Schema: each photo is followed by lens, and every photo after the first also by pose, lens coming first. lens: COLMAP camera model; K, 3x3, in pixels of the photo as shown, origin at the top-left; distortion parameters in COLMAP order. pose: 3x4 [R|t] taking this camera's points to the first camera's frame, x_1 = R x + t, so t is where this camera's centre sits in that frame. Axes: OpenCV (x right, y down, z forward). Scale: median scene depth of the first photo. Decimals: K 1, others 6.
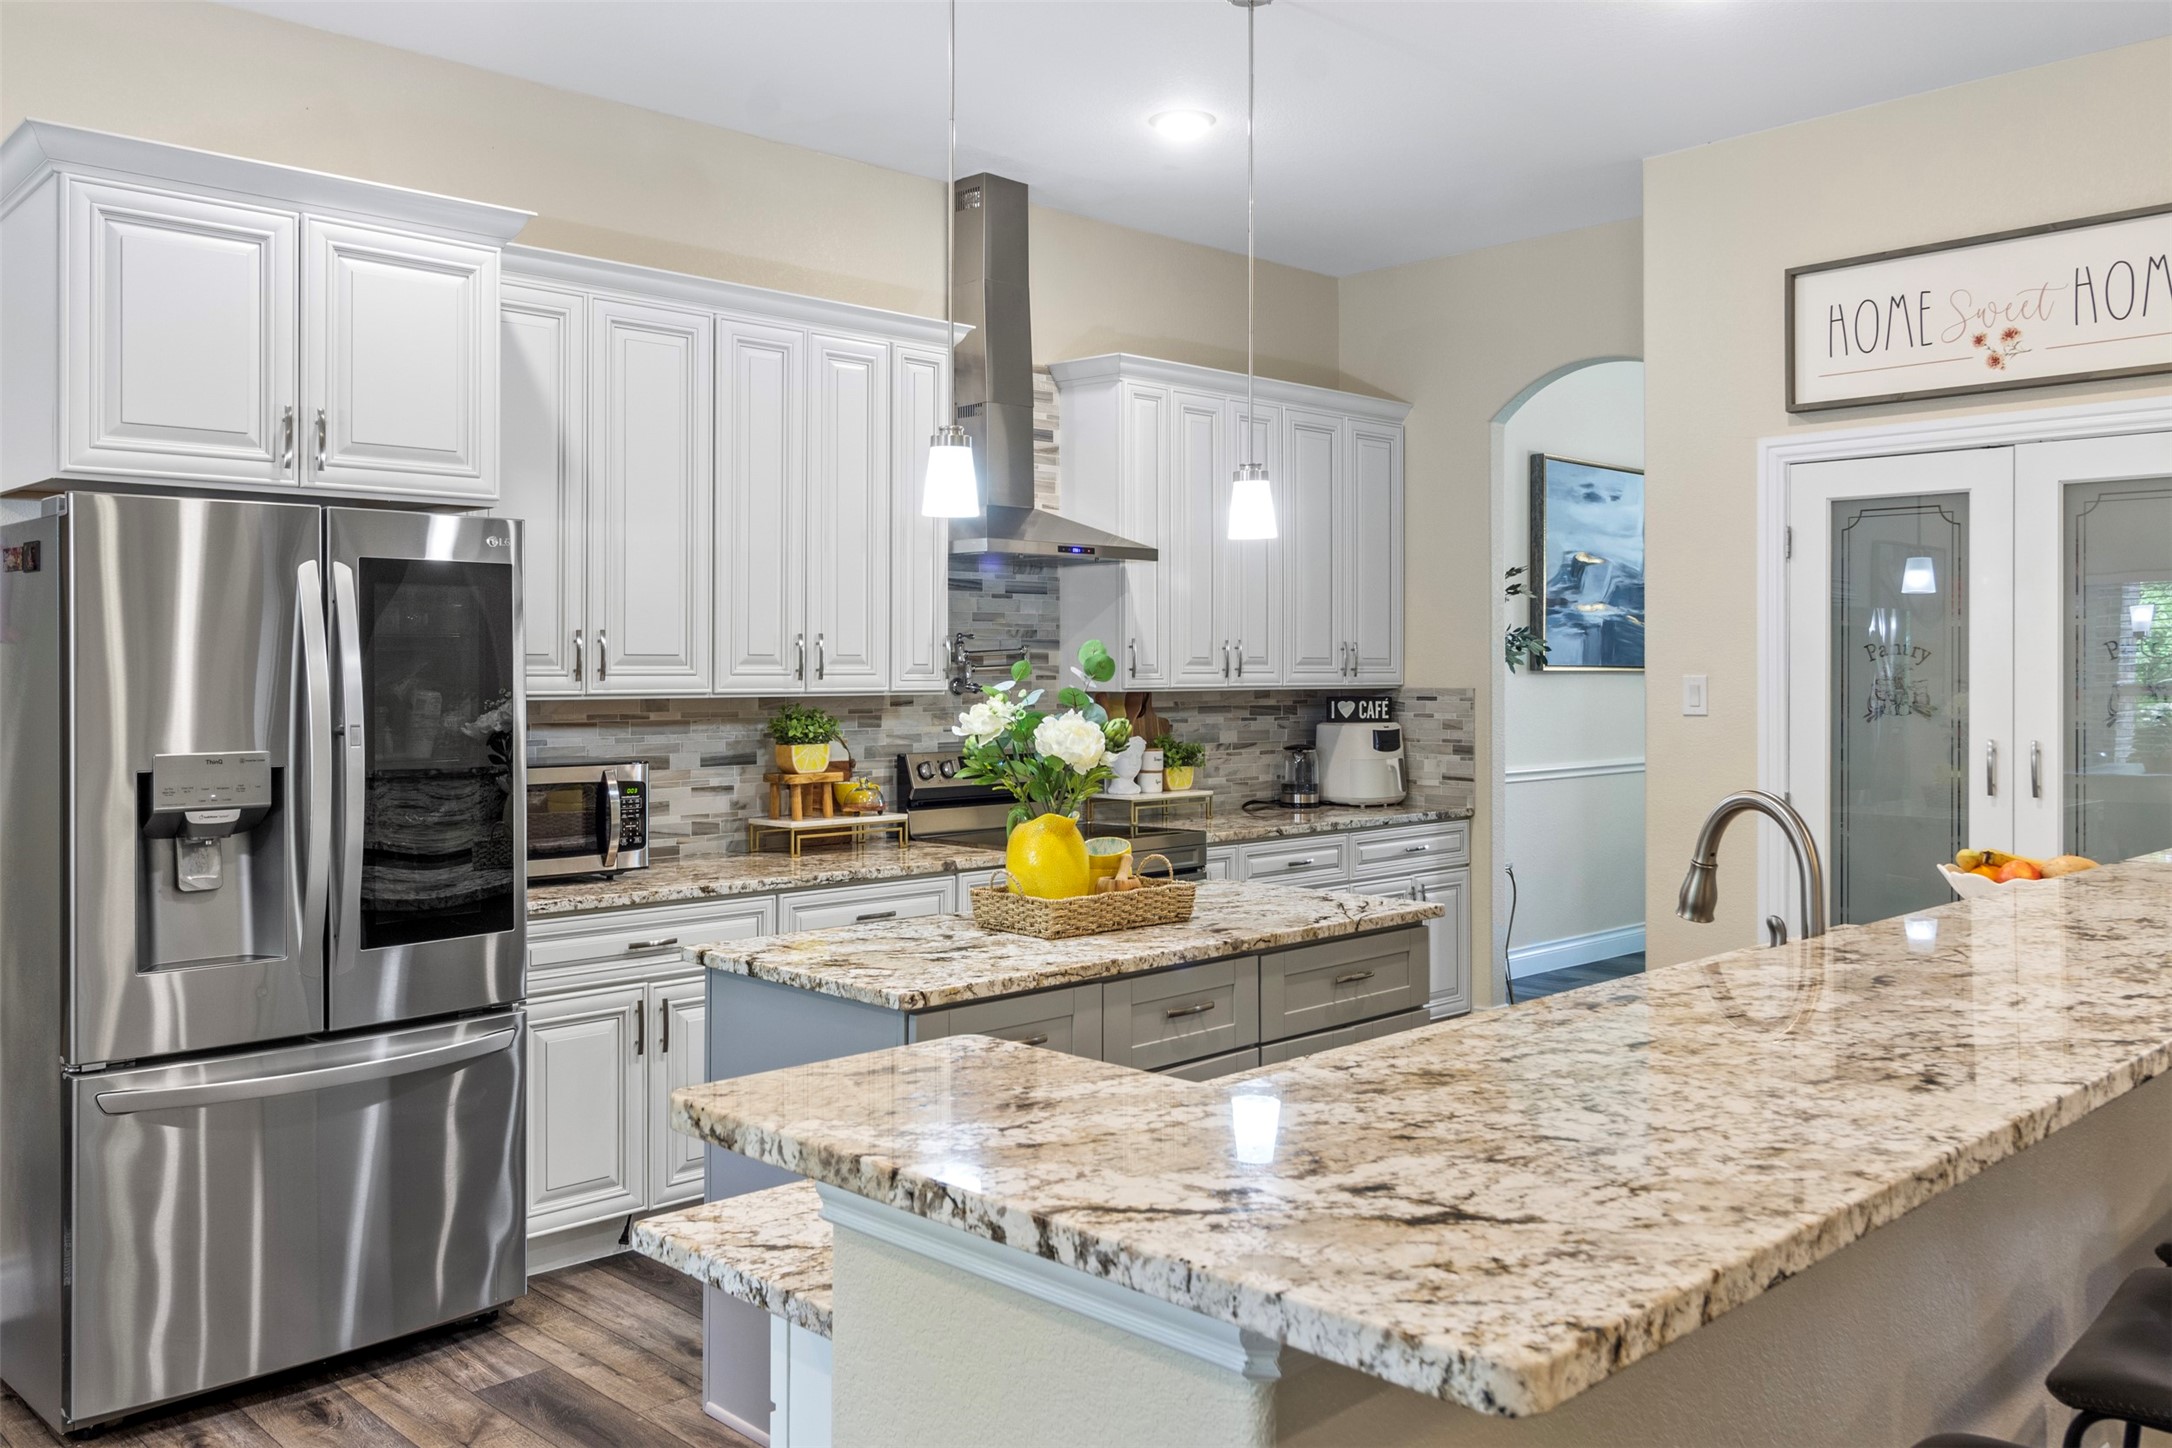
lens RADIAL K [[1768.5, 0, 1085.2], [0, 1768.5, 706.6], [0, 0, 1]] dist [-0.065583, -0.001805]
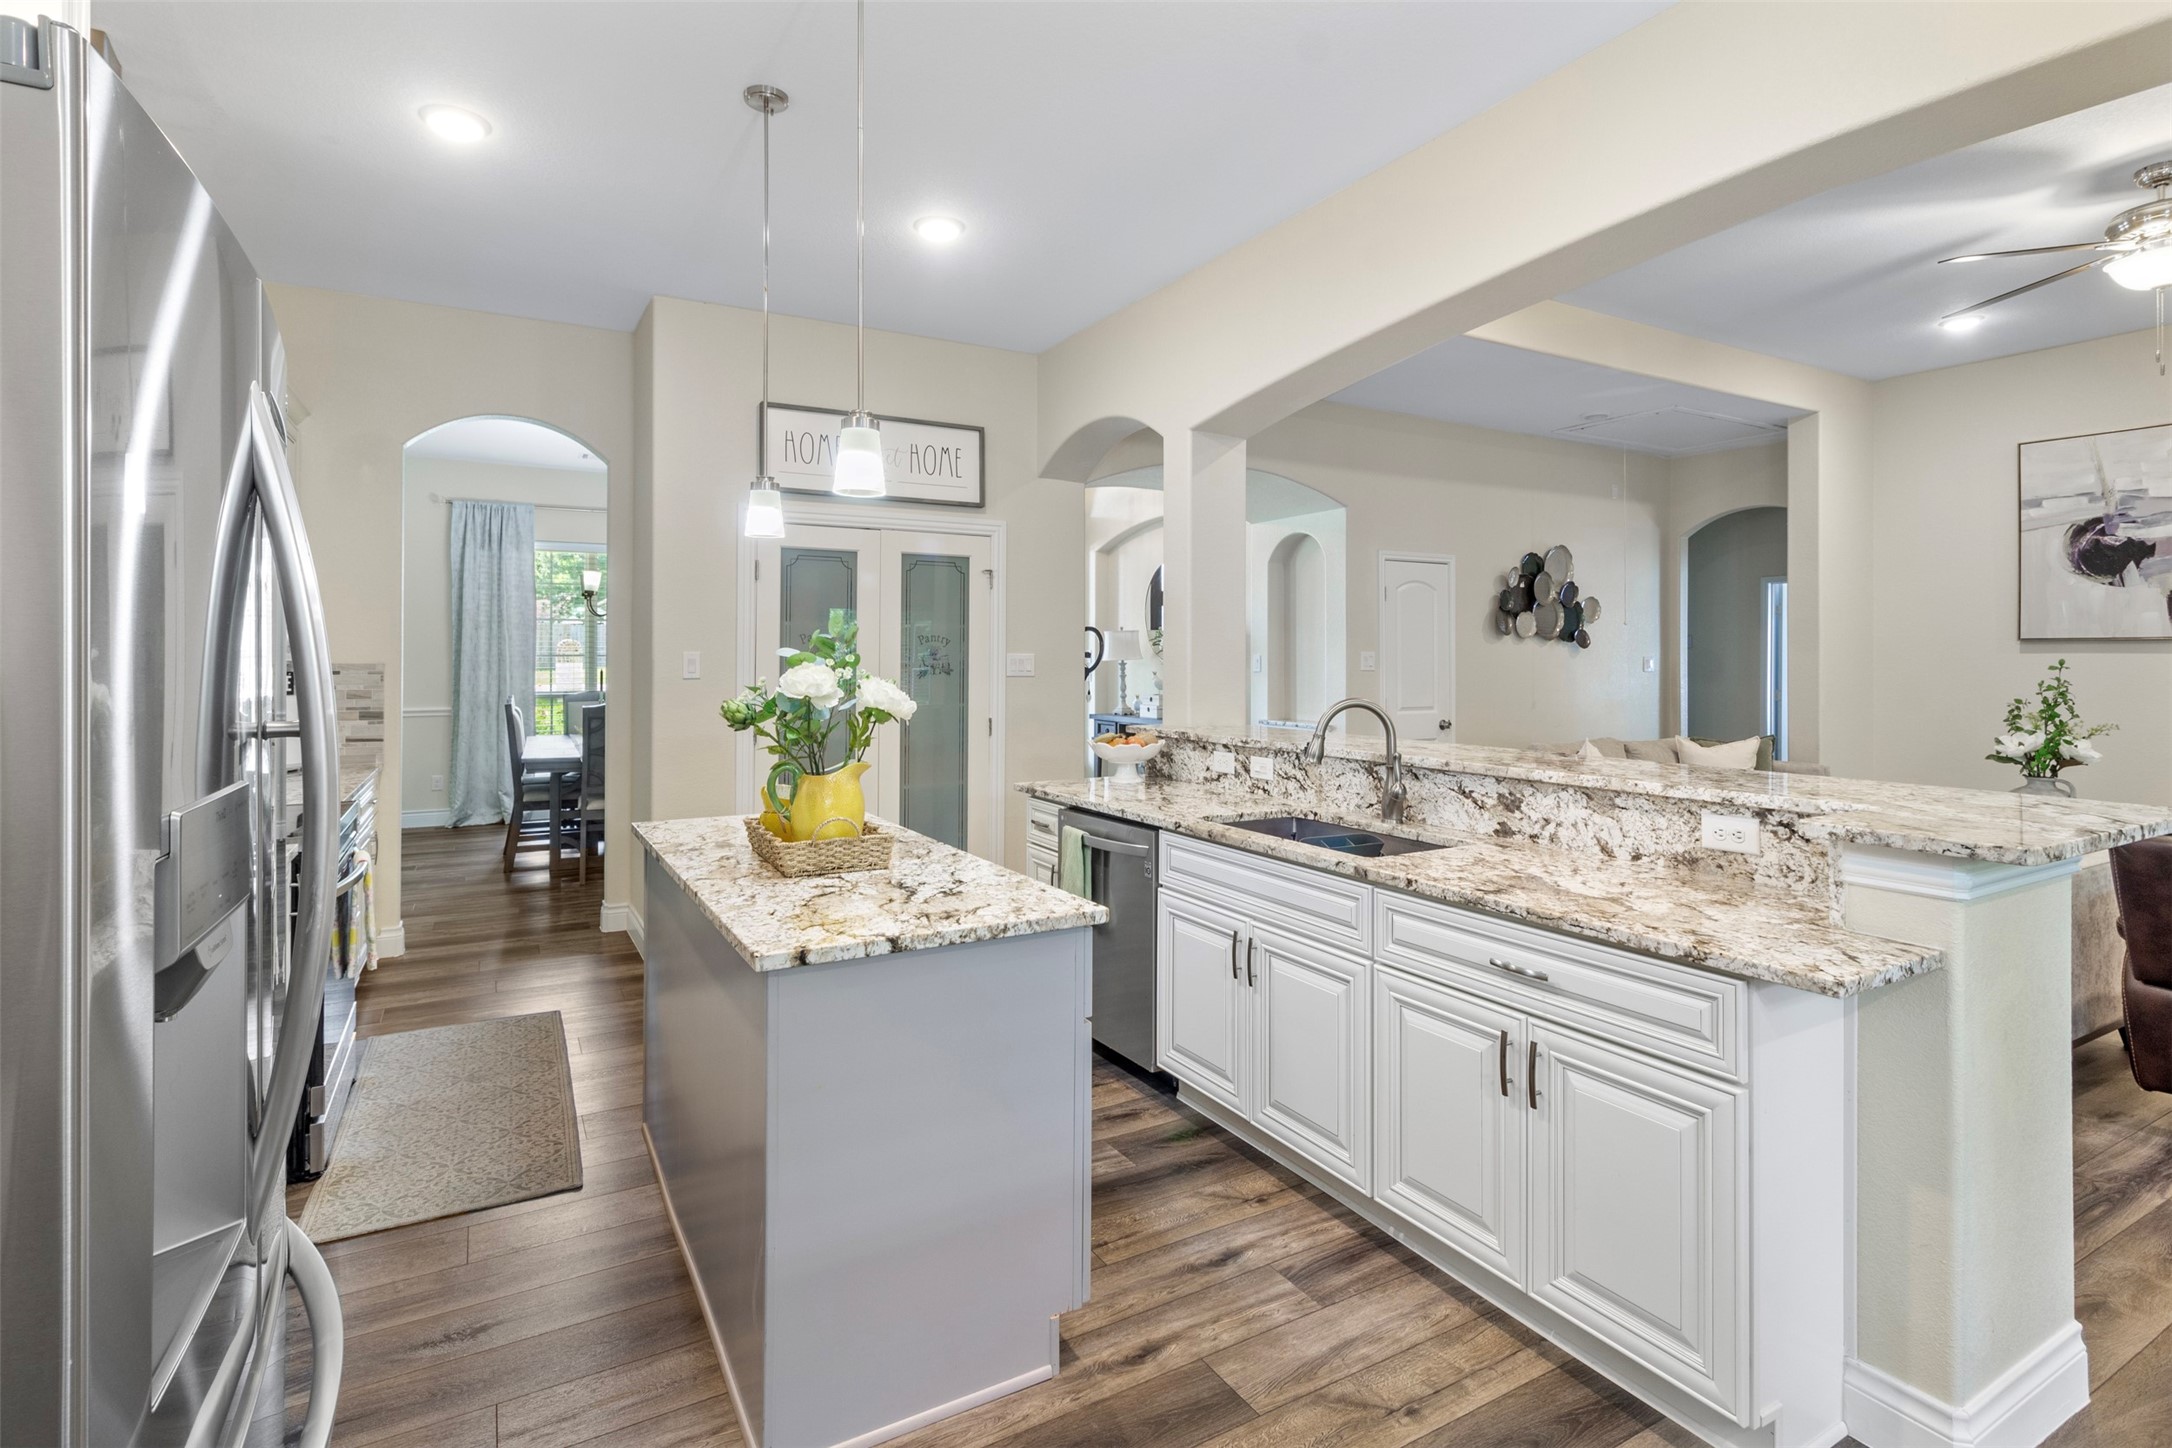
lens RADIAL K [[1028.7, 0, 1073.3], [0, 1028.7, 657.7], [0, 0, 1]] dist [0.013639, 0.000307]
pose [[0.261815, -0.000624, 0.965118, -0.470248], [0.019142, 0.999806, -0.004546, -0.003072], [-0.964928, 0.019665, 0.261776, 0.498802]]
